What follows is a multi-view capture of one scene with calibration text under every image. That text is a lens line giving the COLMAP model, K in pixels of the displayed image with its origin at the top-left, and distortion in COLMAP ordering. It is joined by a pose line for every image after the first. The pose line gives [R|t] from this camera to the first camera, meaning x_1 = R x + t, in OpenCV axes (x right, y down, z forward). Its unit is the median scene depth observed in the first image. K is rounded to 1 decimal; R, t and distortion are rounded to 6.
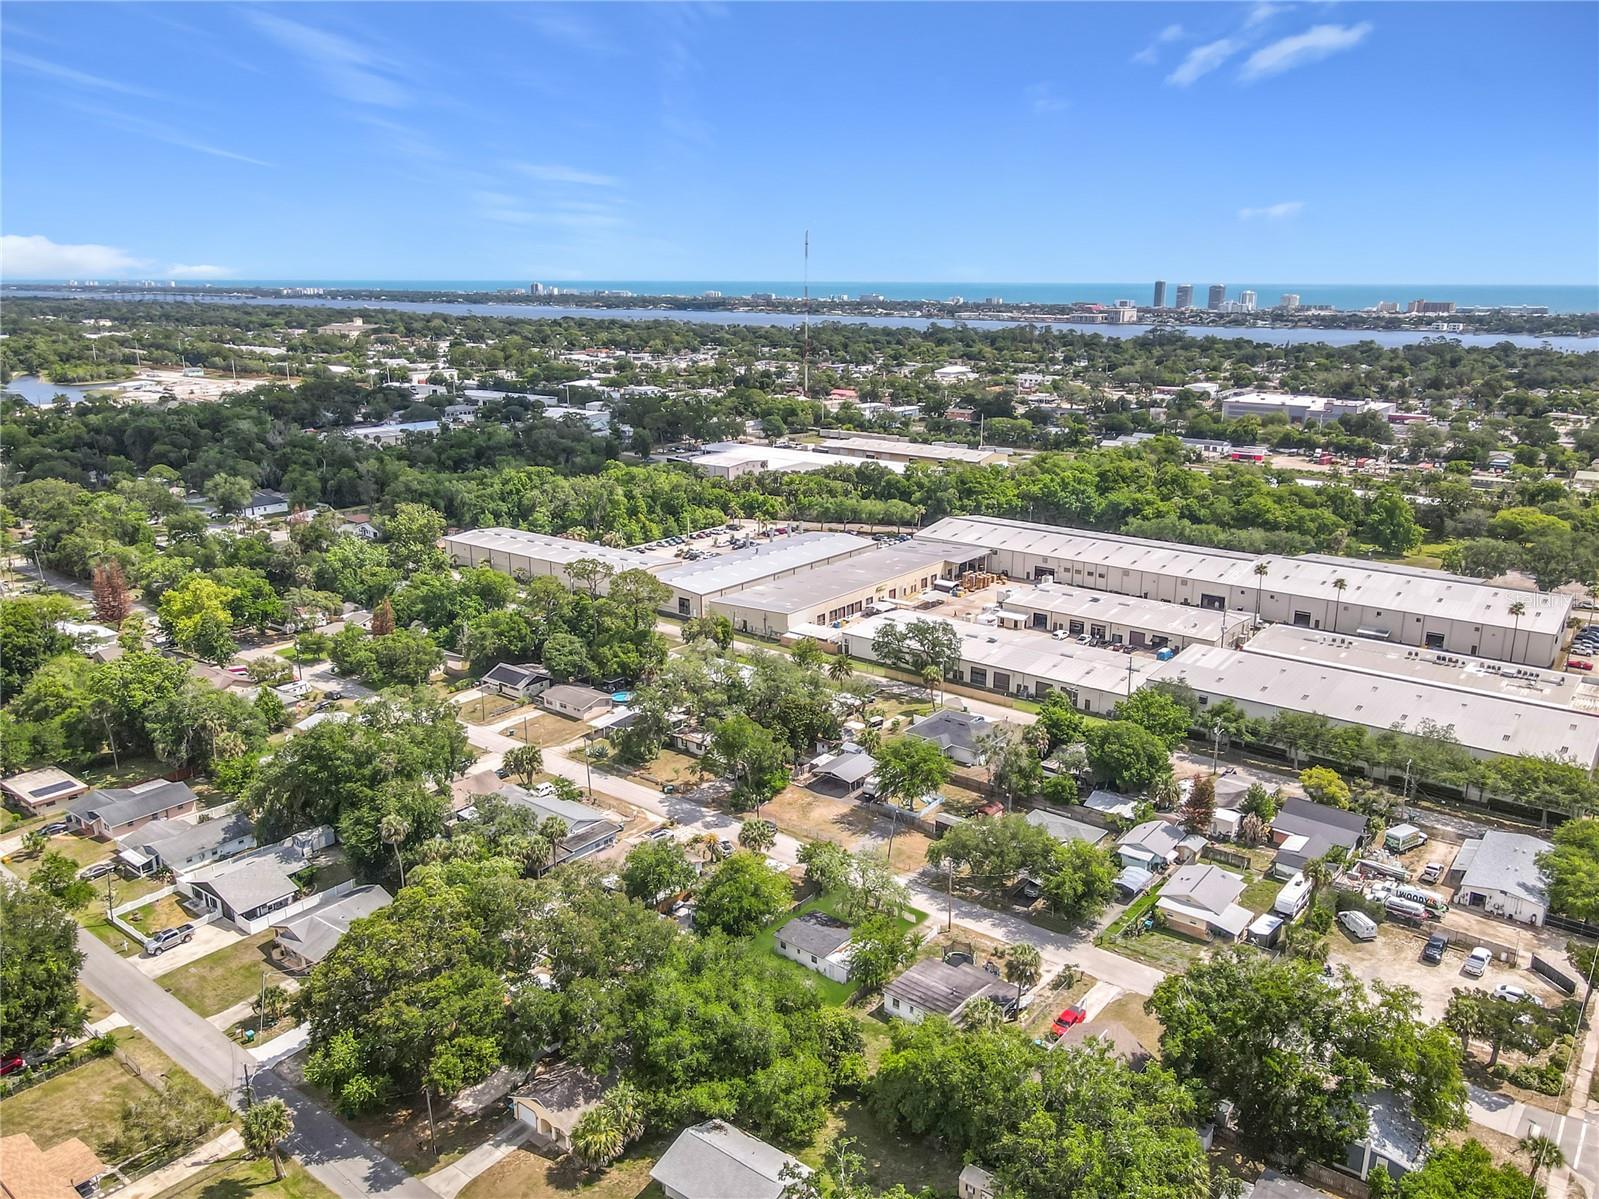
lens RADIAL K [[1194.8, 0, 831.0], [0, 1194.8, 596.5], [0, 0, 1]] dist [0.029244, 0.004149]
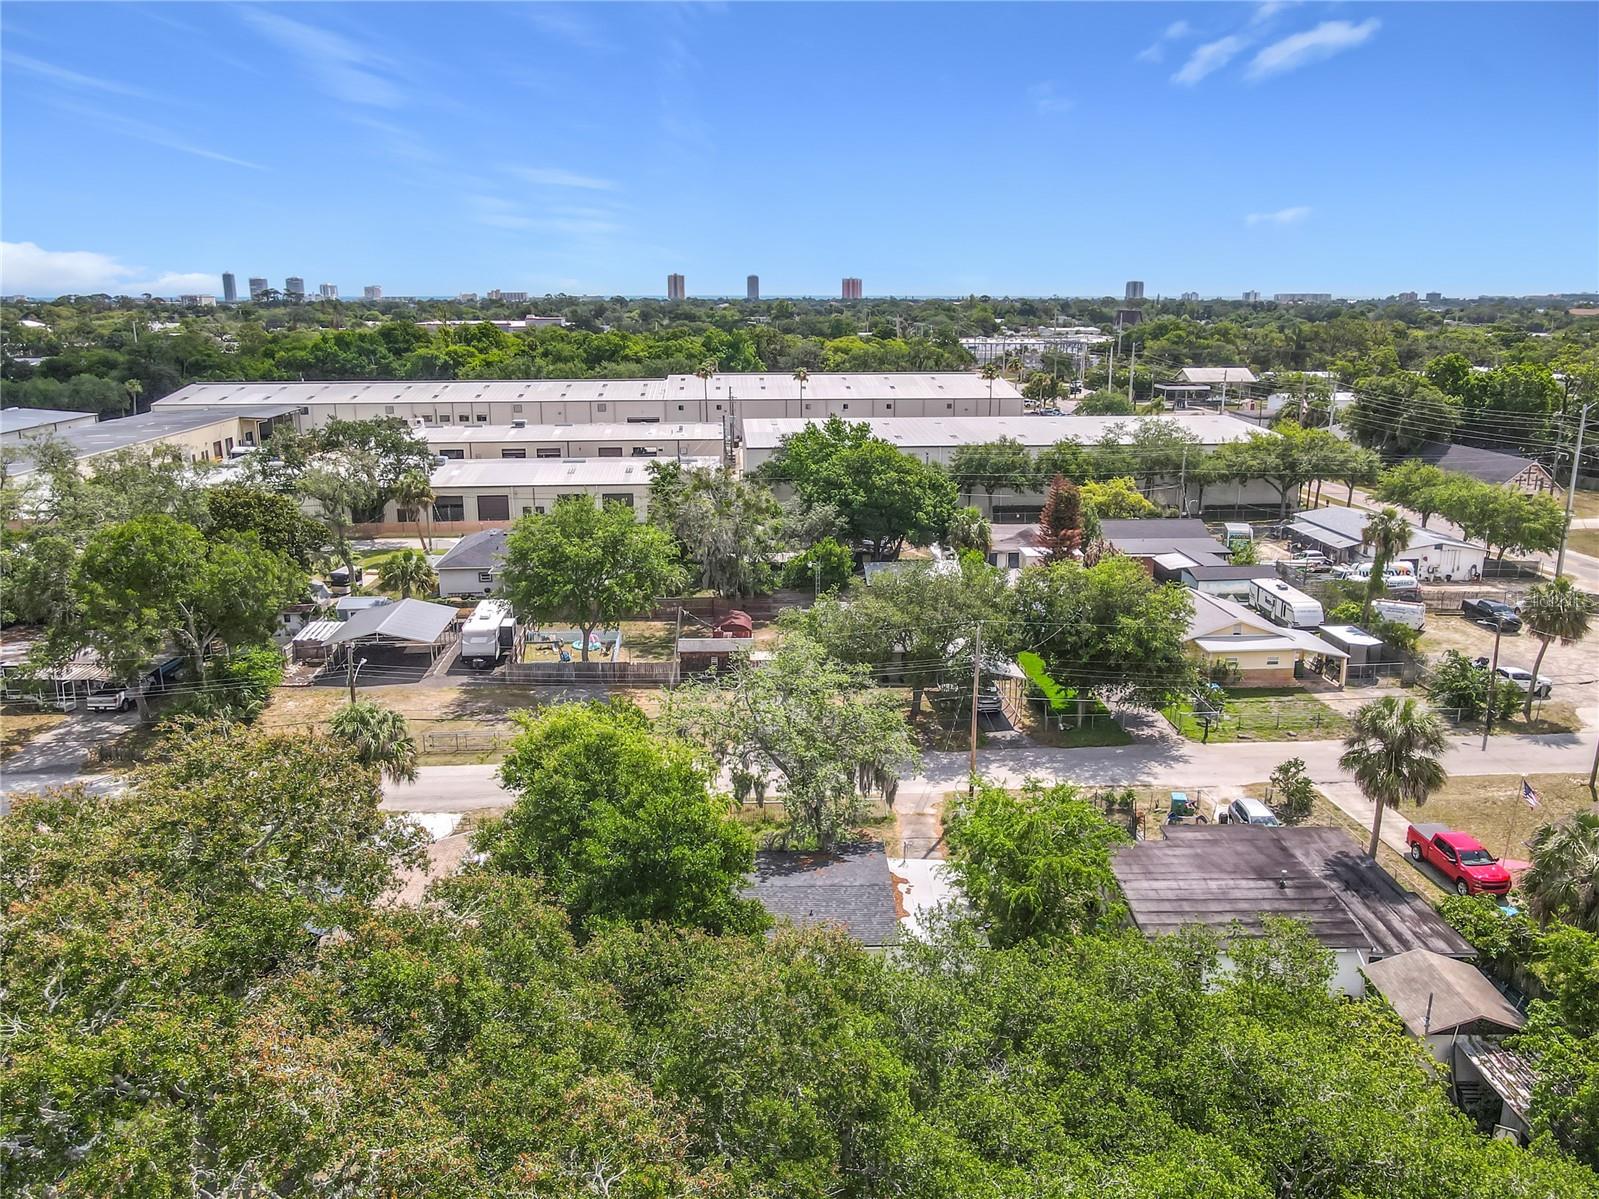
lens RADIAL K [[1184.8, 0, 807.2], [0, 1184.8, 625.8], [0, 0, 1]] dist [-0.000436, 0.000962]
pose [[0.755248, -0.183119, 0.629339, -0.123918], [0.173838, 0.981756, 0.077044, 0.110154], [-0.631965, 0.051216, 0.773302, 0.446863]]
